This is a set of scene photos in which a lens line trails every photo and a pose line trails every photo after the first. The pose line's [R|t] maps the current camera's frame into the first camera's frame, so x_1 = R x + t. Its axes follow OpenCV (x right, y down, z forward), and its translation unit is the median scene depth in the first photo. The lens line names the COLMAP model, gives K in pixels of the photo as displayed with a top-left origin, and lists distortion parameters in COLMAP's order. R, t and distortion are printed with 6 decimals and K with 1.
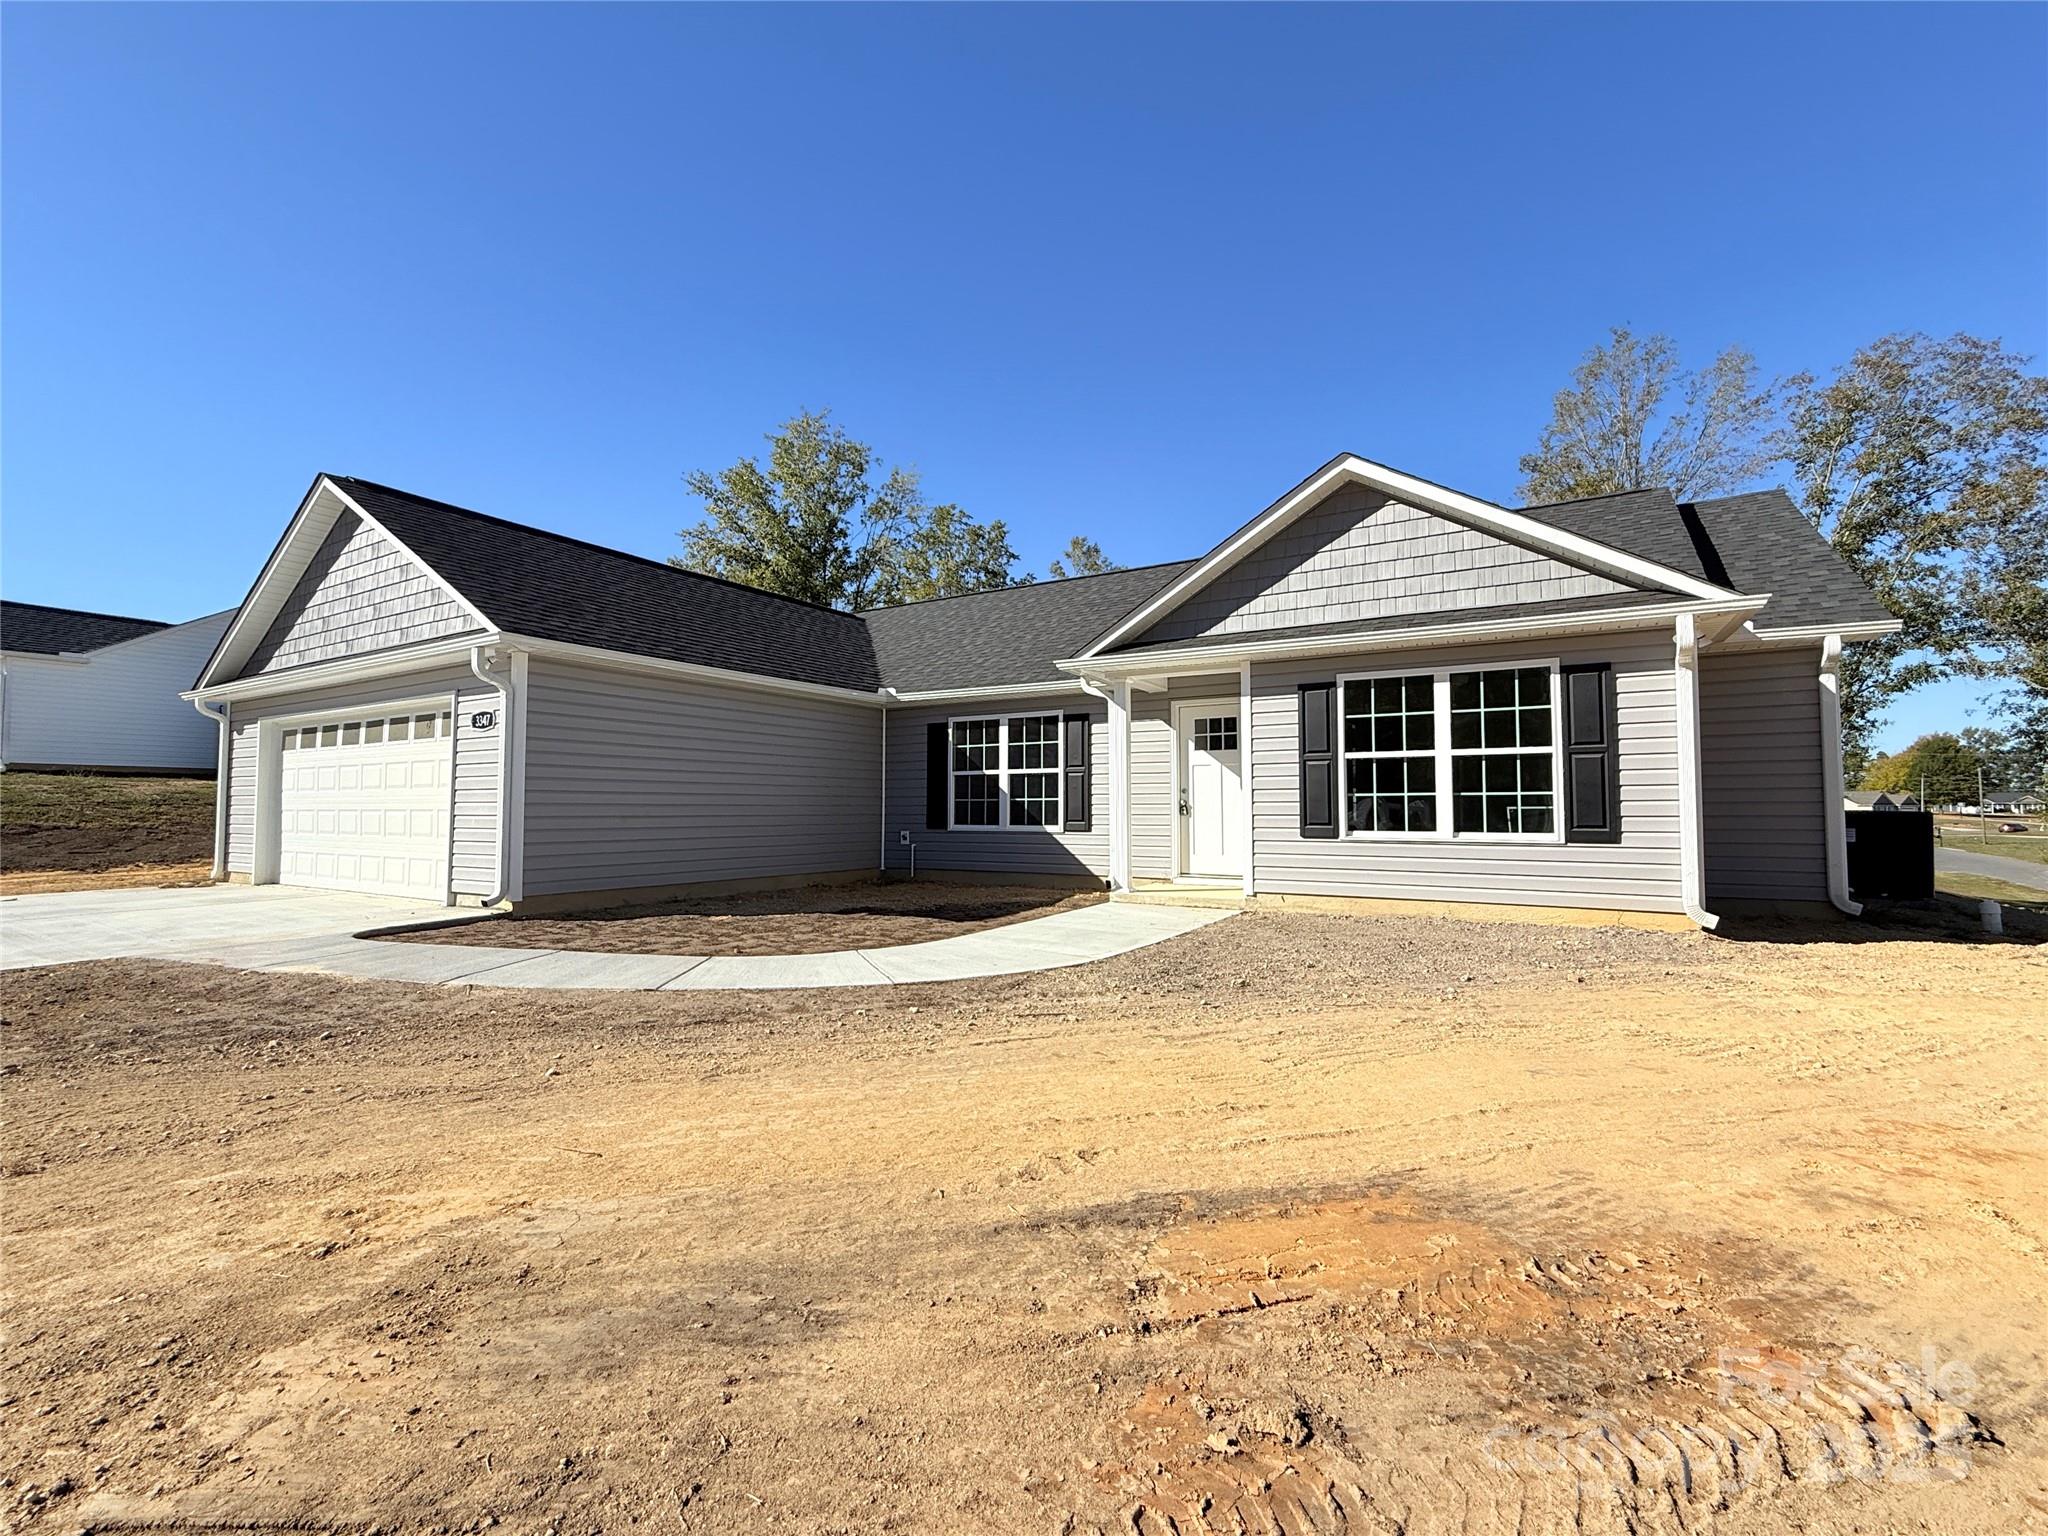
lens RADIAL K [[893.8, 0, 1025.4], [0, 893.8, 768.8], [0, 0, 1]] dist [-0.002491, 0.000434]
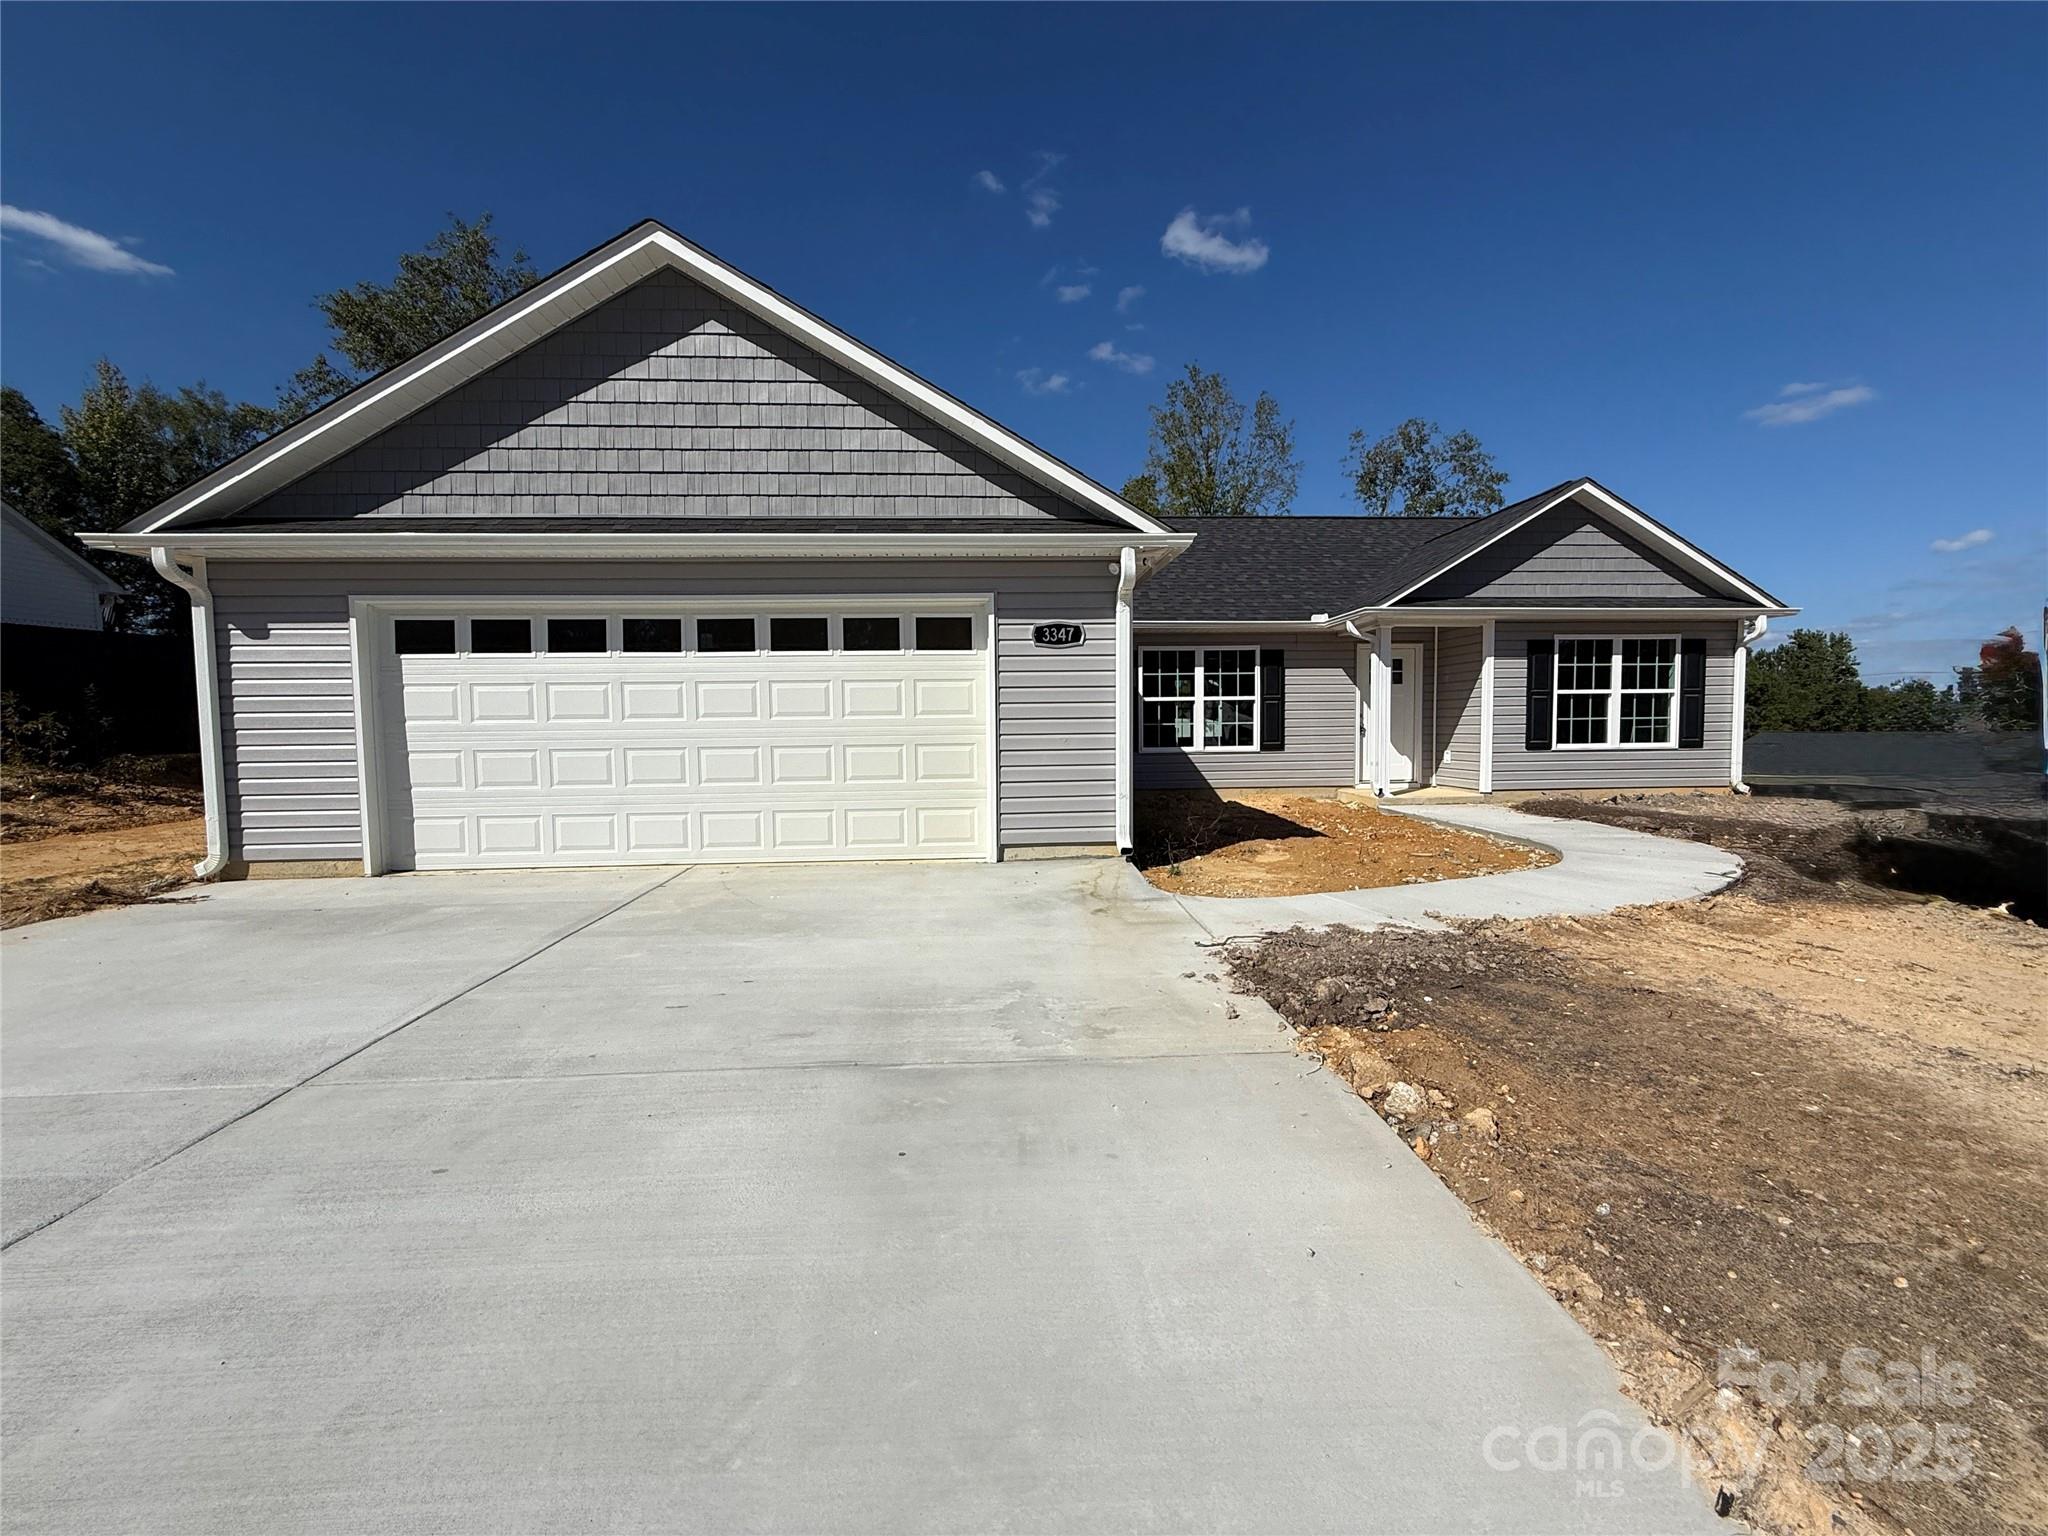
lens RADIAL K [[817.0, 0, 1016.4], [0, 817.0, 768.3], [0, 0, 1]] dist [0.000225, -0.000026]
pose [[0.820168, -0.040078, 0.570717, -1.107674], [-0.014822, 0.995720, 0.091224, 0.000701], [-0.571931, -0.083278, 0.816064, 0.406387]]
